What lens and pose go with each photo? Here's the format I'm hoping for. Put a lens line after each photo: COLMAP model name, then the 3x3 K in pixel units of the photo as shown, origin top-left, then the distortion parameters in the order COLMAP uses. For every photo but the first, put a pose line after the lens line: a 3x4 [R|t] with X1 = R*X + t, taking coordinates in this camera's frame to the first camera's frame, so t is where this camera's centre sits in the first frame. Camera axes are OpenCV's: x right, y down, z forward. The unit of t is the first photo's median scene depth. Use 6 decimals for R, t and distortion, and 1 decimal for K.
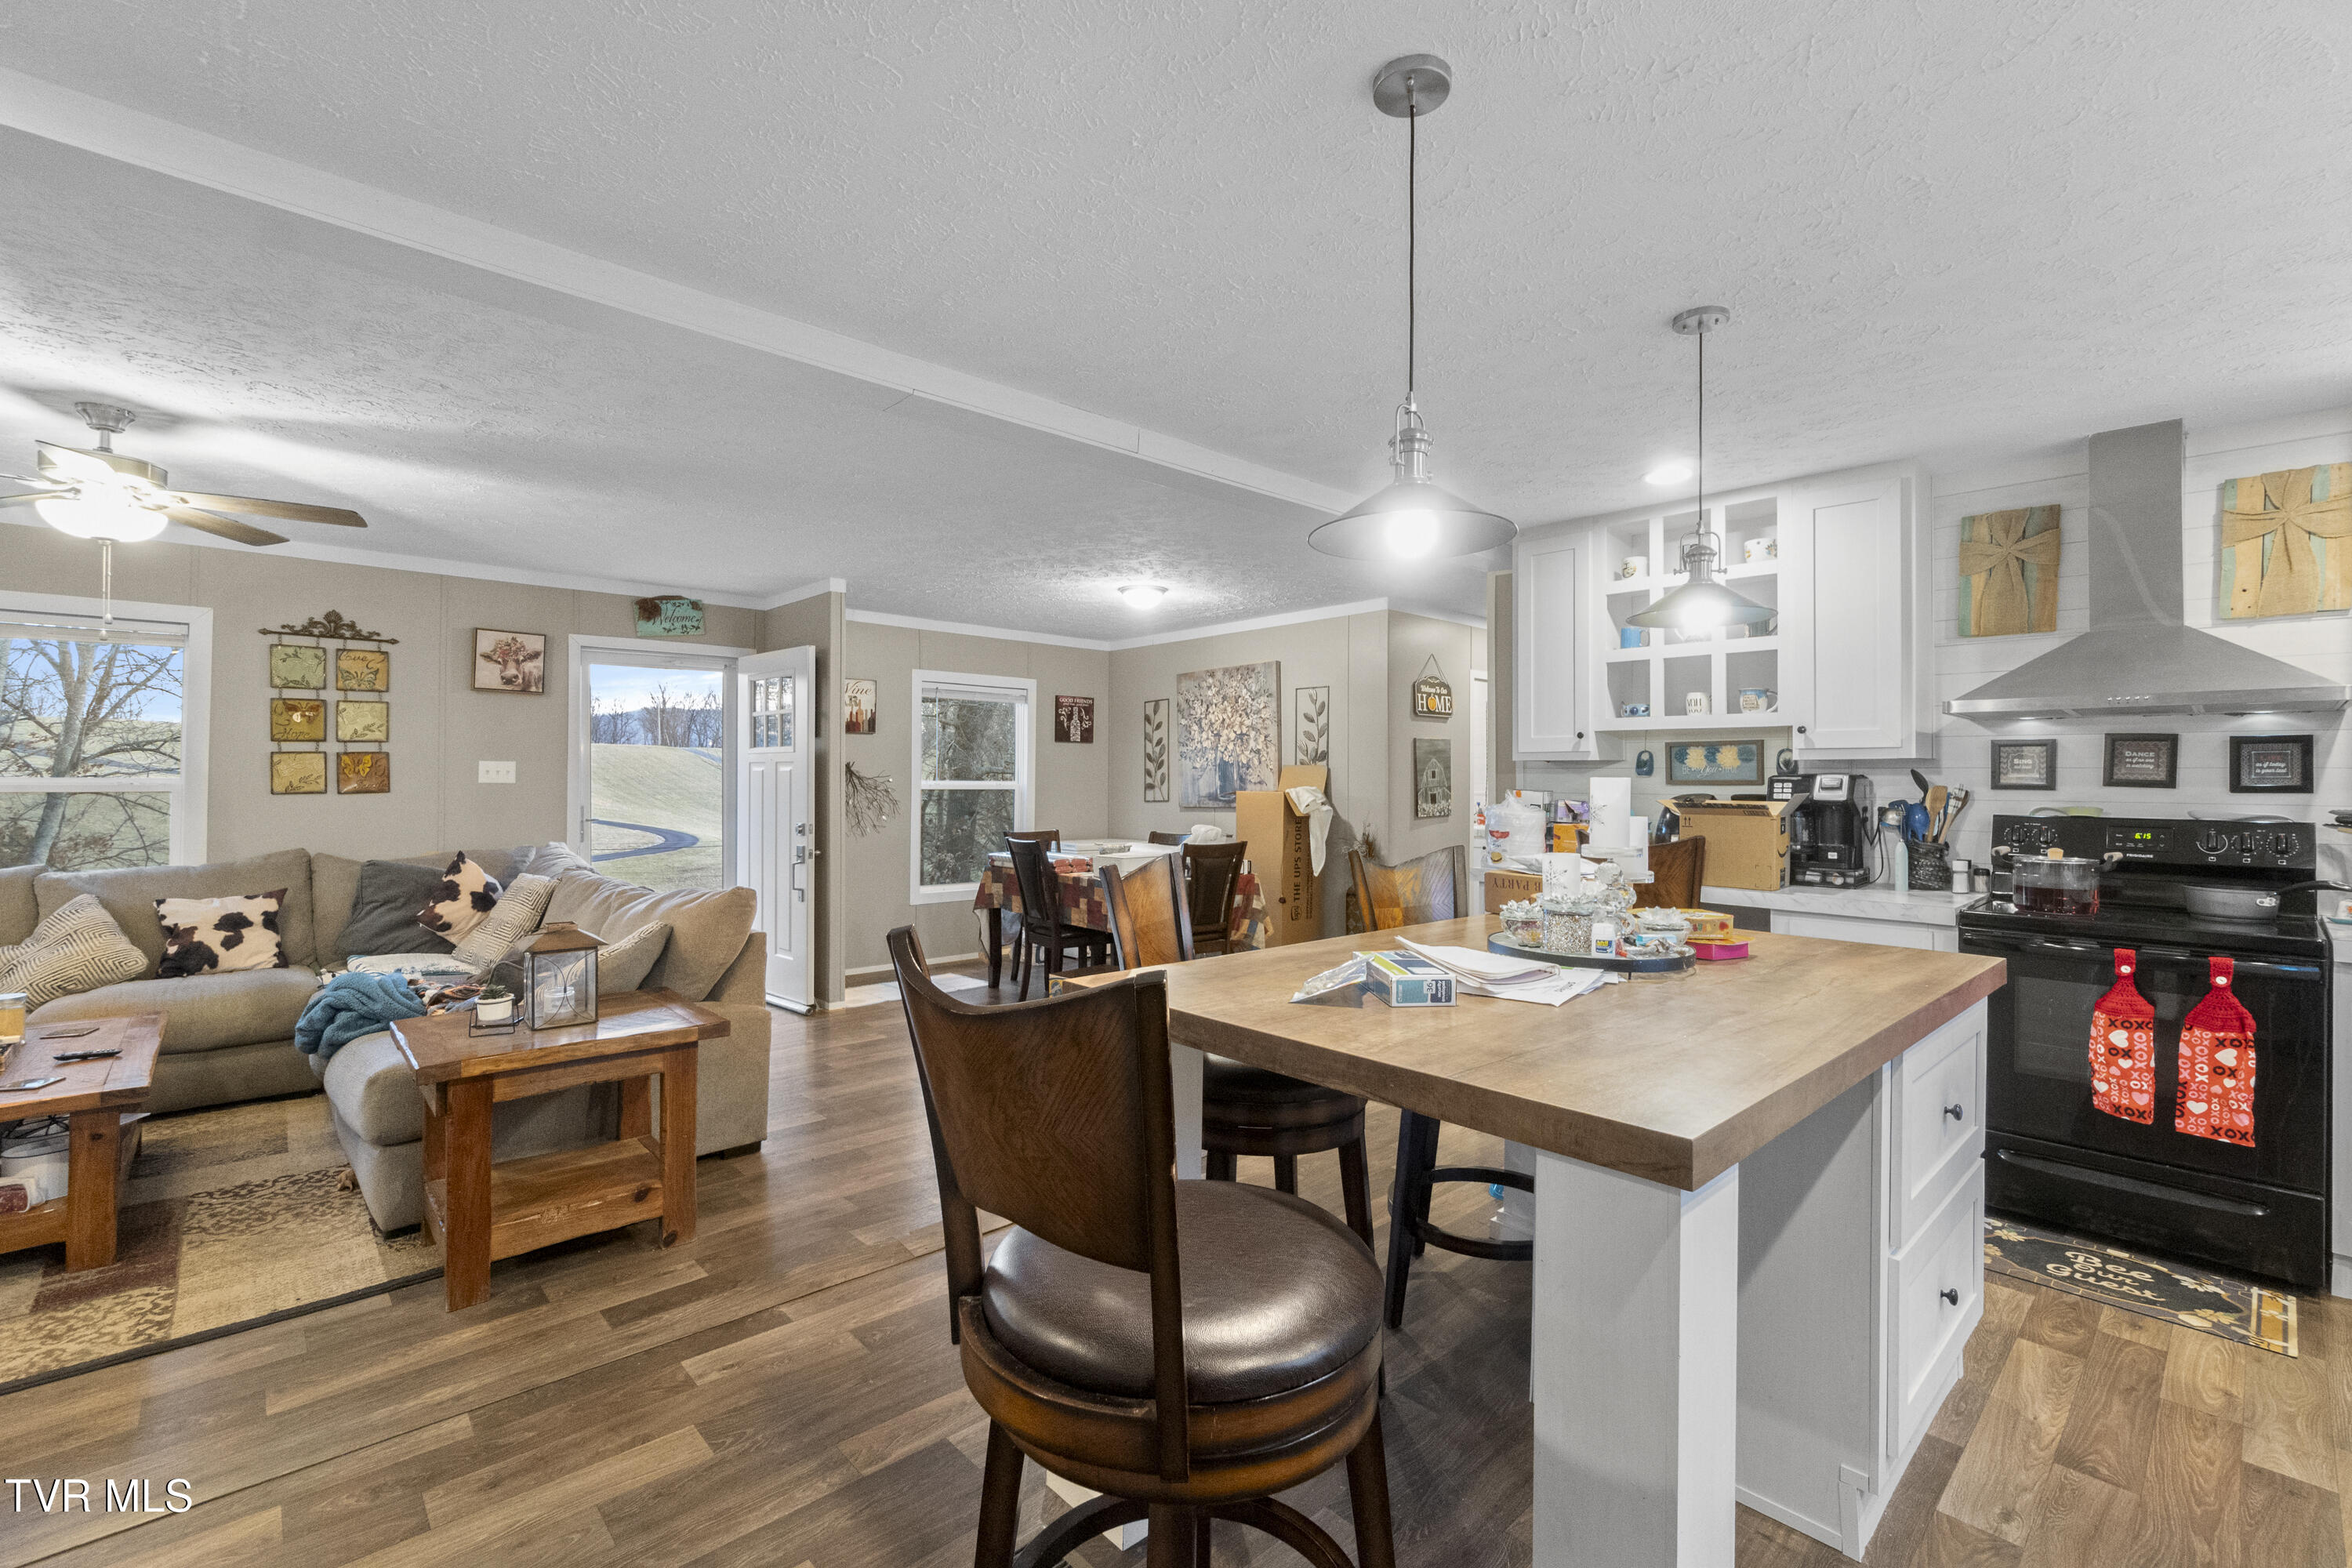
lens RADIAL K [[1025.0, 0, 1176.3], [0, 1025.0, 778.6], [0, 0, 1]] dist [0.008911, -0.000646]
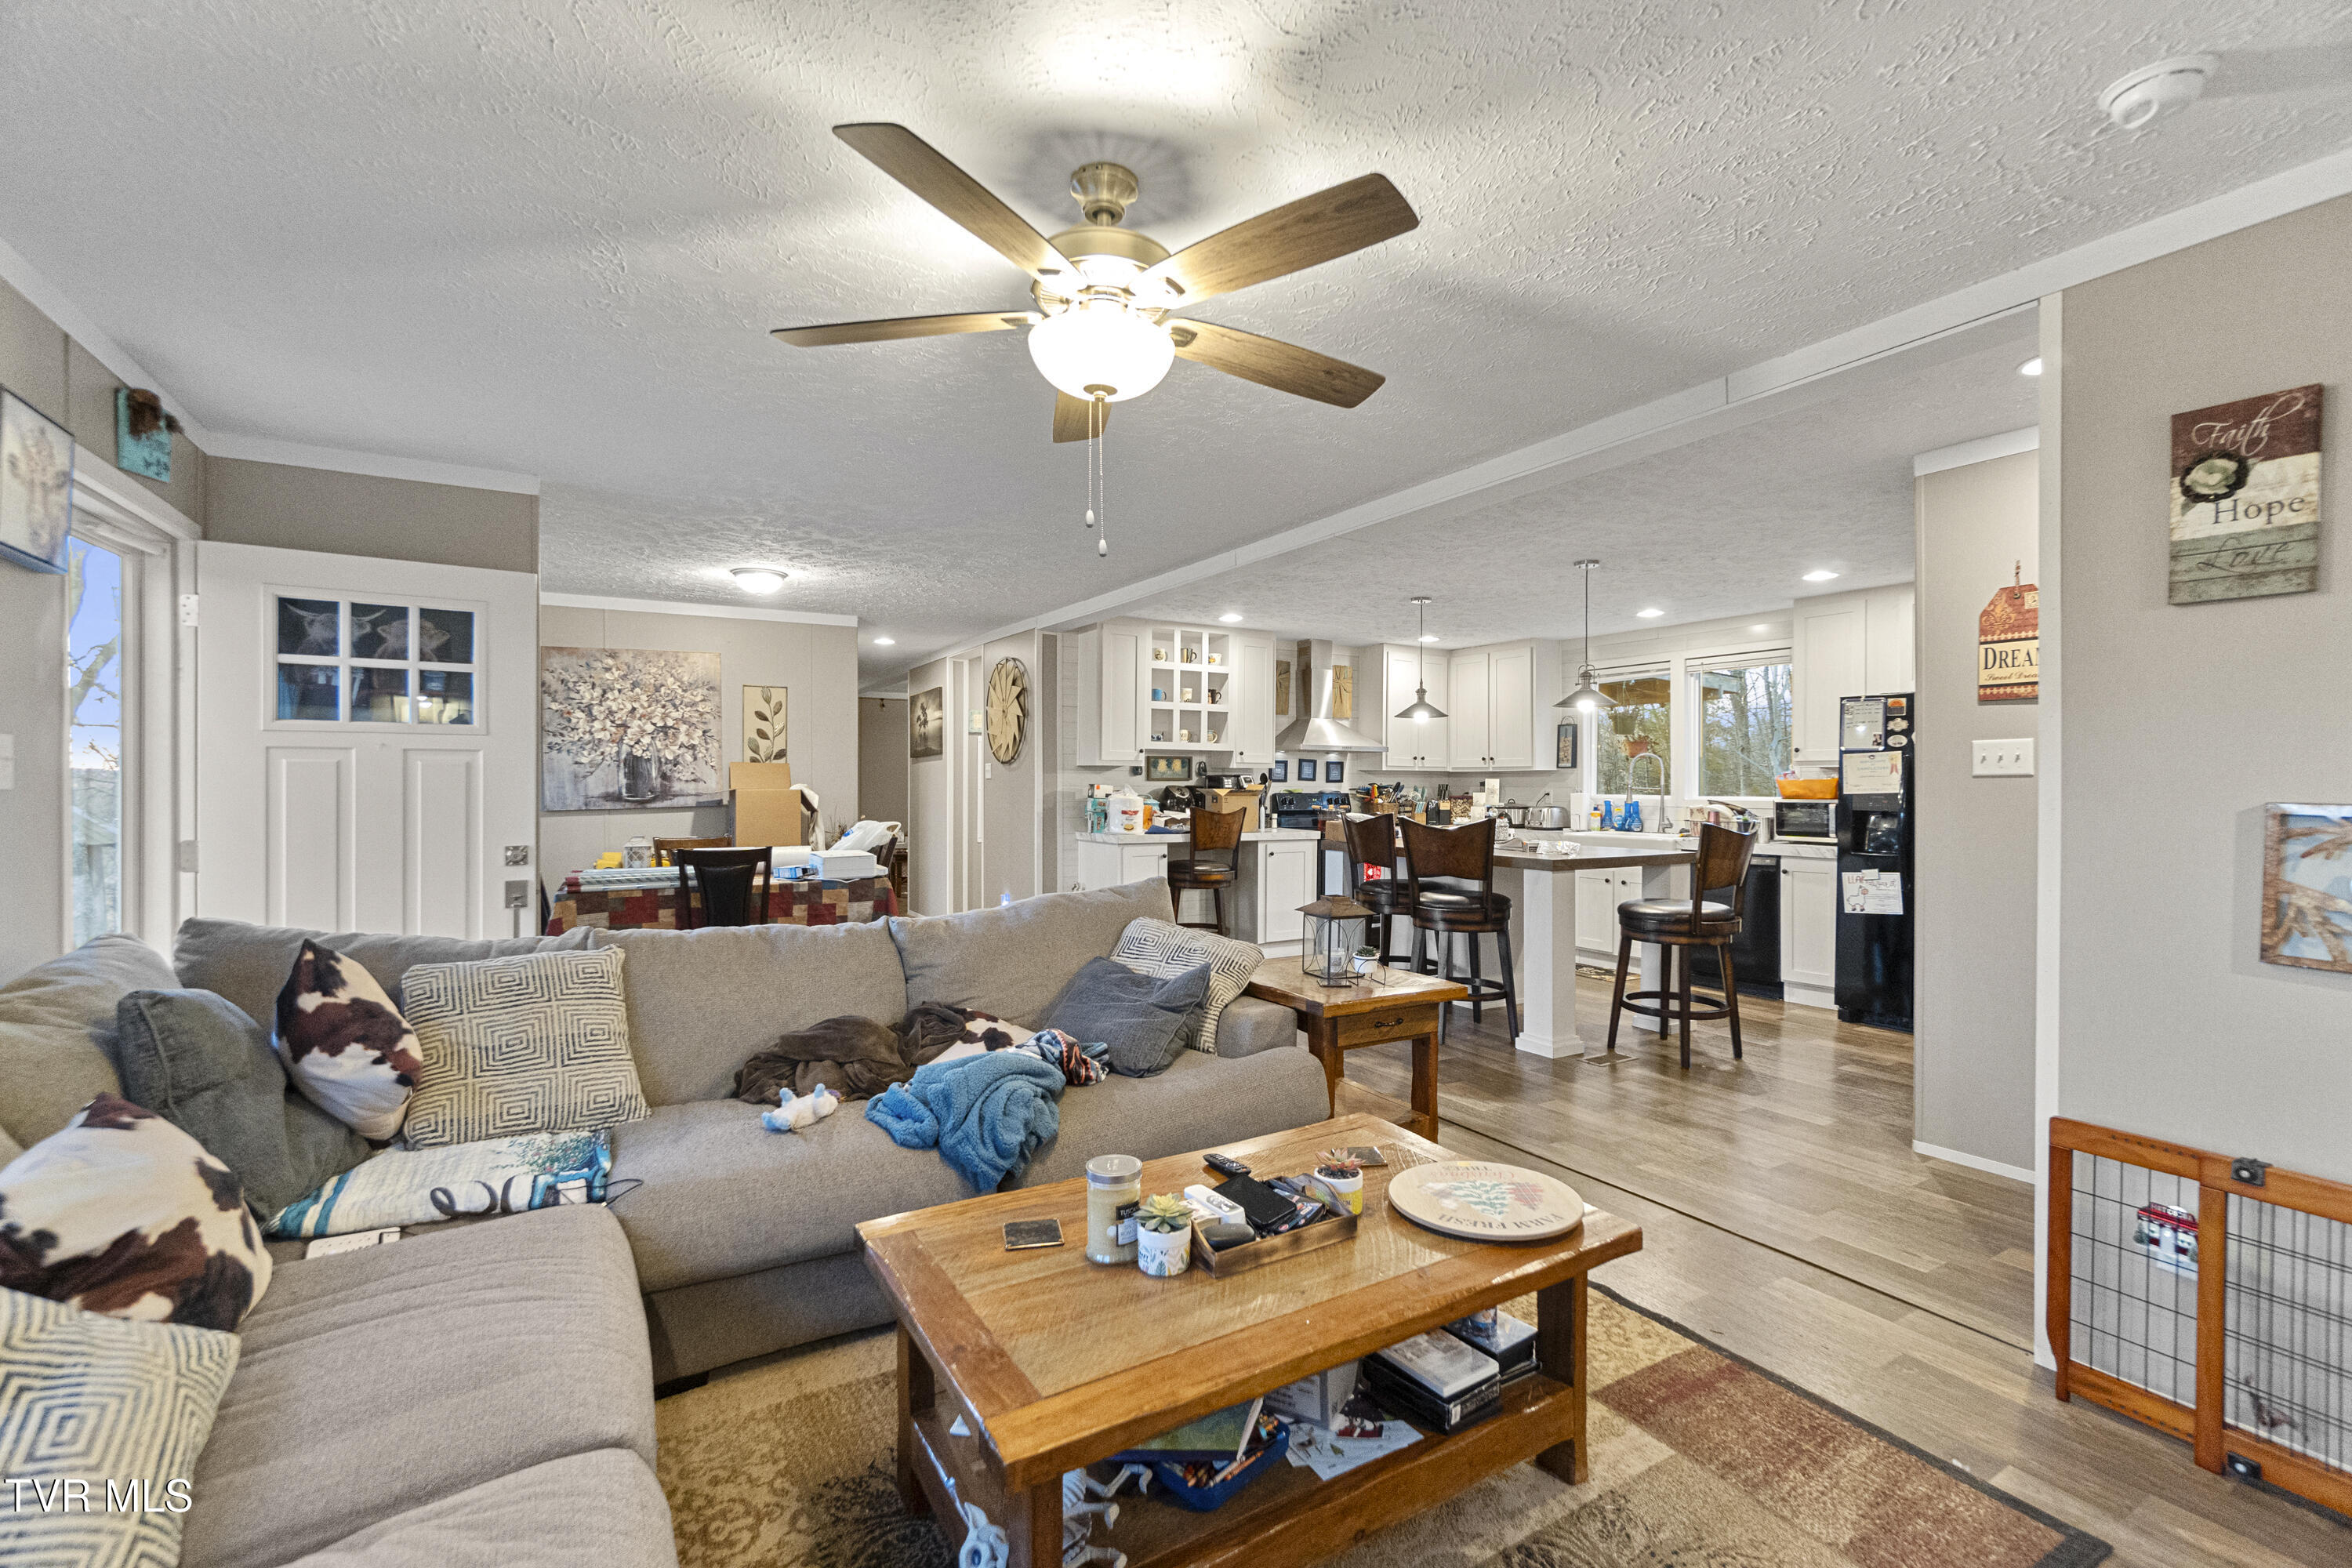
lens RADIAL K [[1025.0, 0, 1180.1], [0, 1025.0, 777.6], [0, 0, 1]] dist [0.008911, -0.000646]
pose [[0.194990, -0.001866, 0.980803, -0.948770], [-0.002182, 0.999995, 0.002336, -0.002031], [-0.980803, -0.002596, 0.194985, 0.480009]]
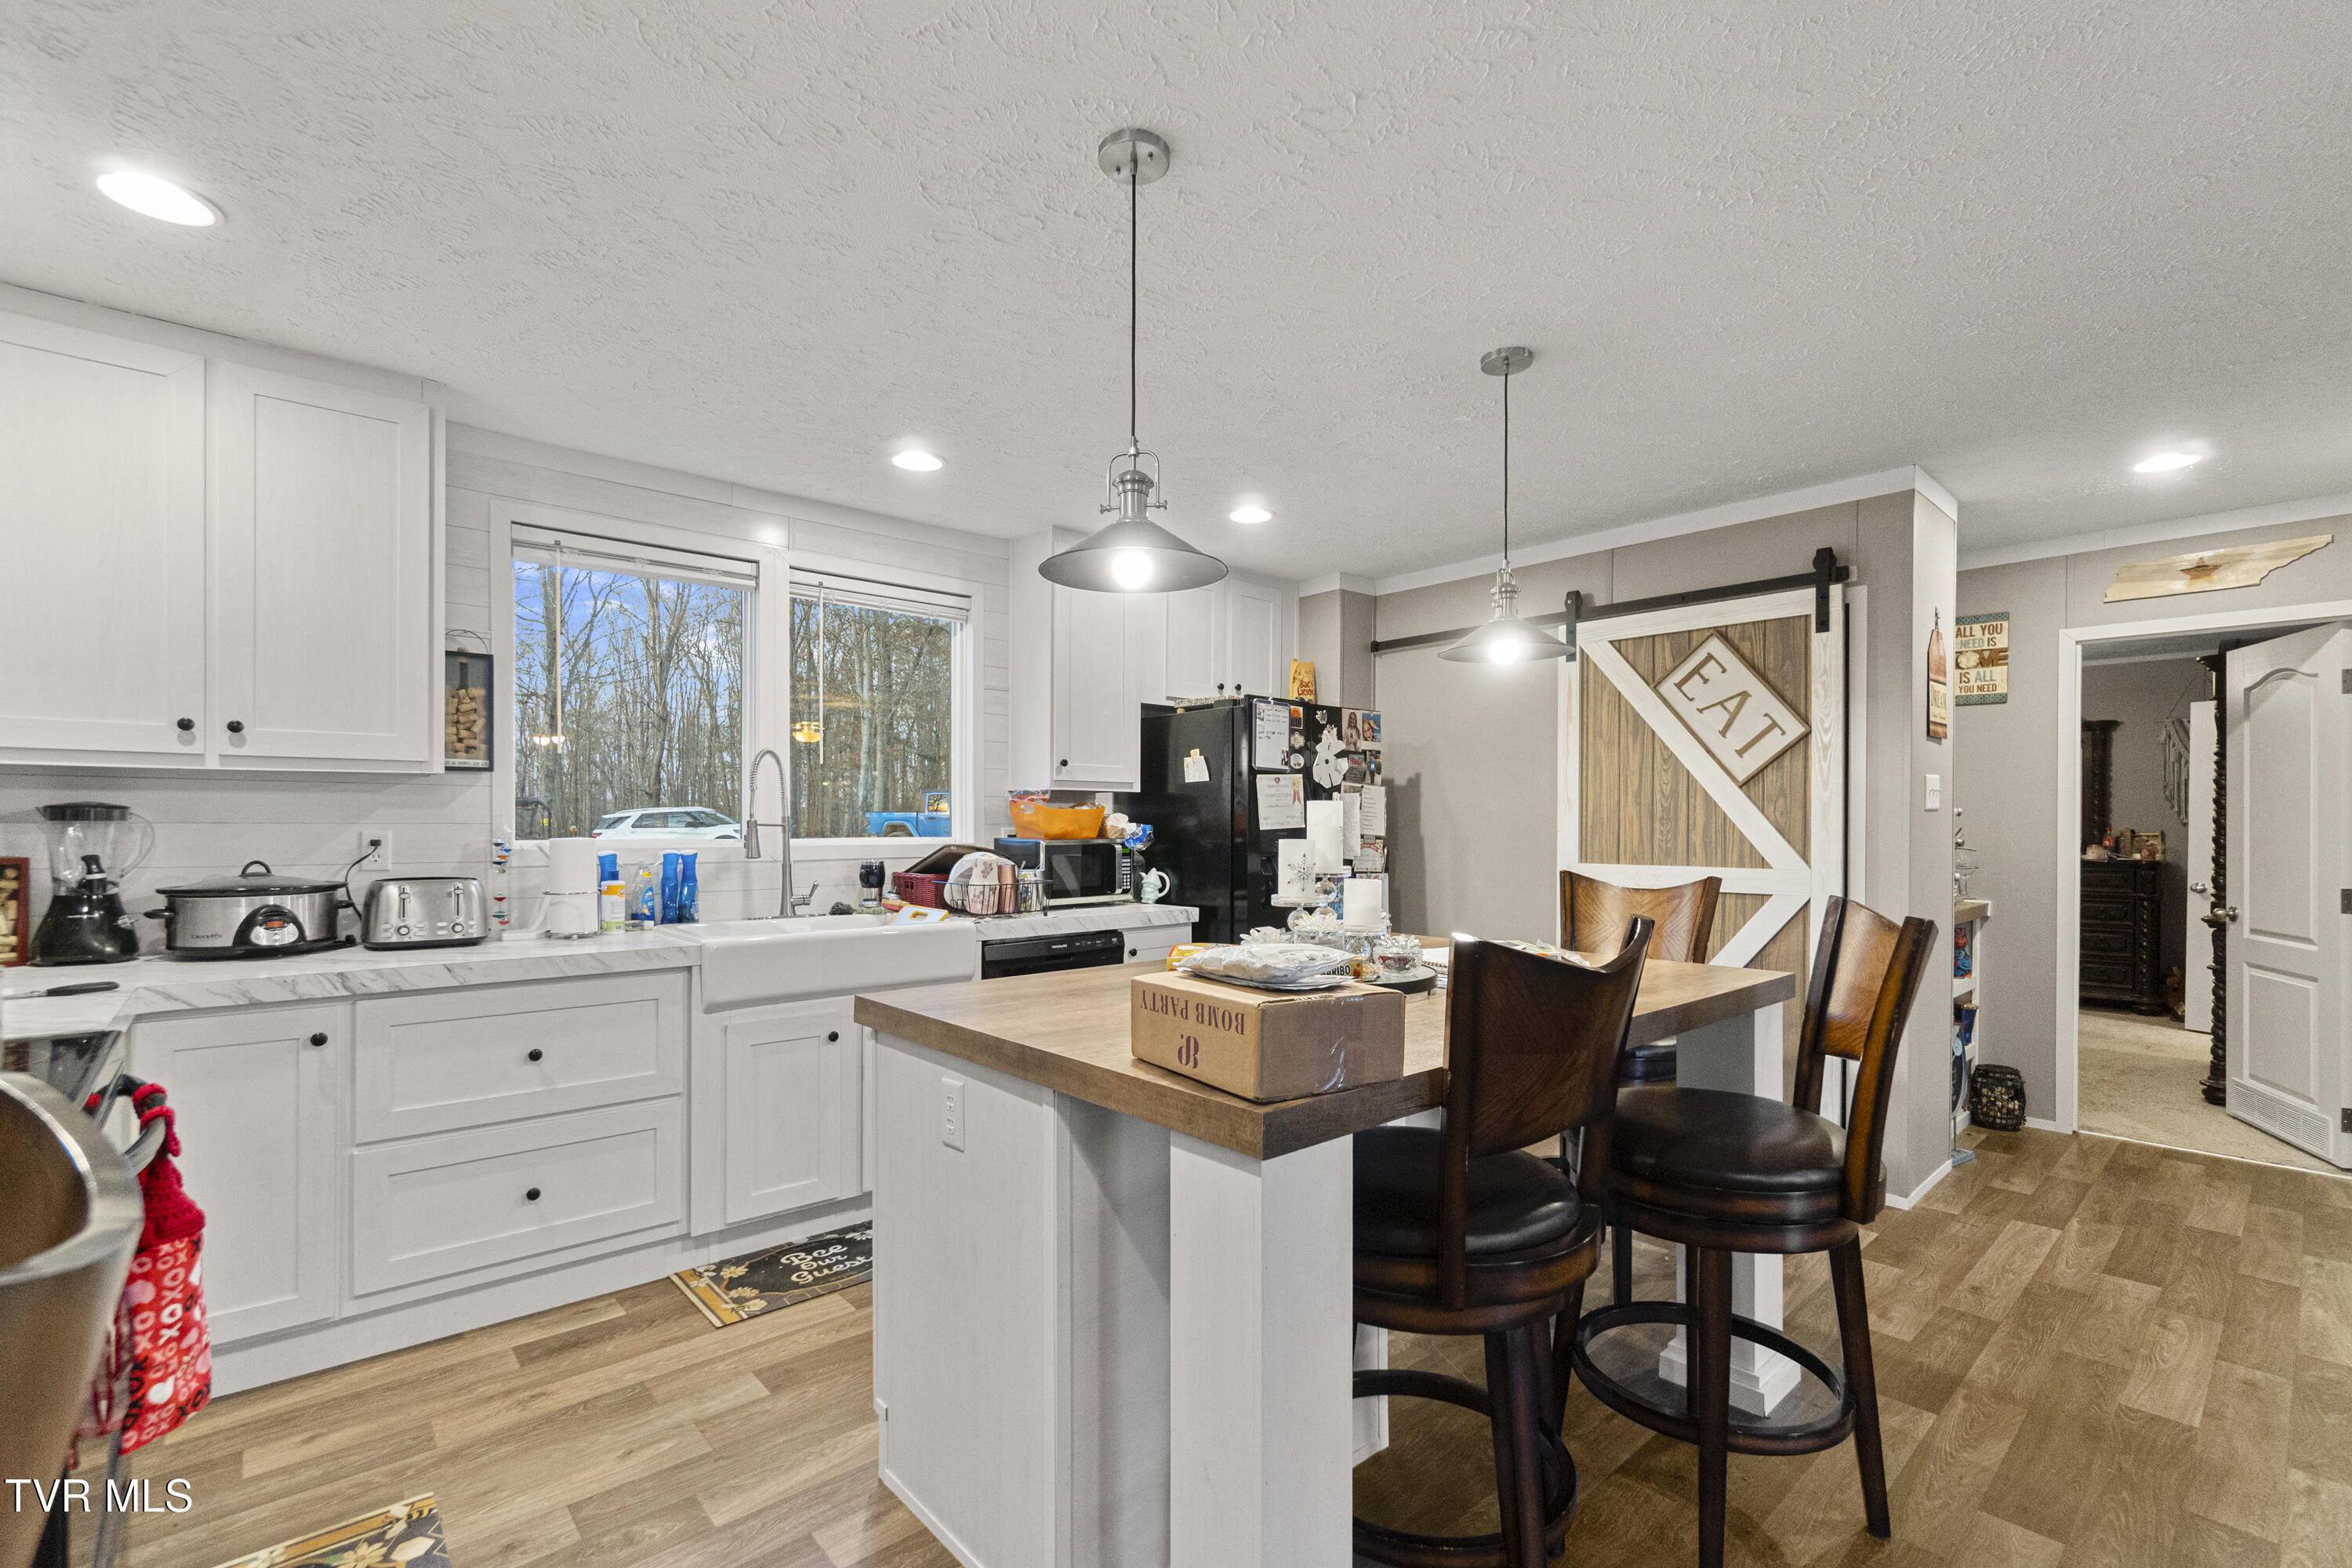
lens RADIAL K [[1025.0, 0, 1182.1], [0, 1025.0, 815.6], [0, 0, 1]] dist [0.008911, -0.000646]
pose [[-0.999937, -0.010403, -0.004233, 0.195389], [-0.010385, 0.999938, -0.004134, 0.007833], [0.004276, -0.004089, -0.999982, 0.750943]]
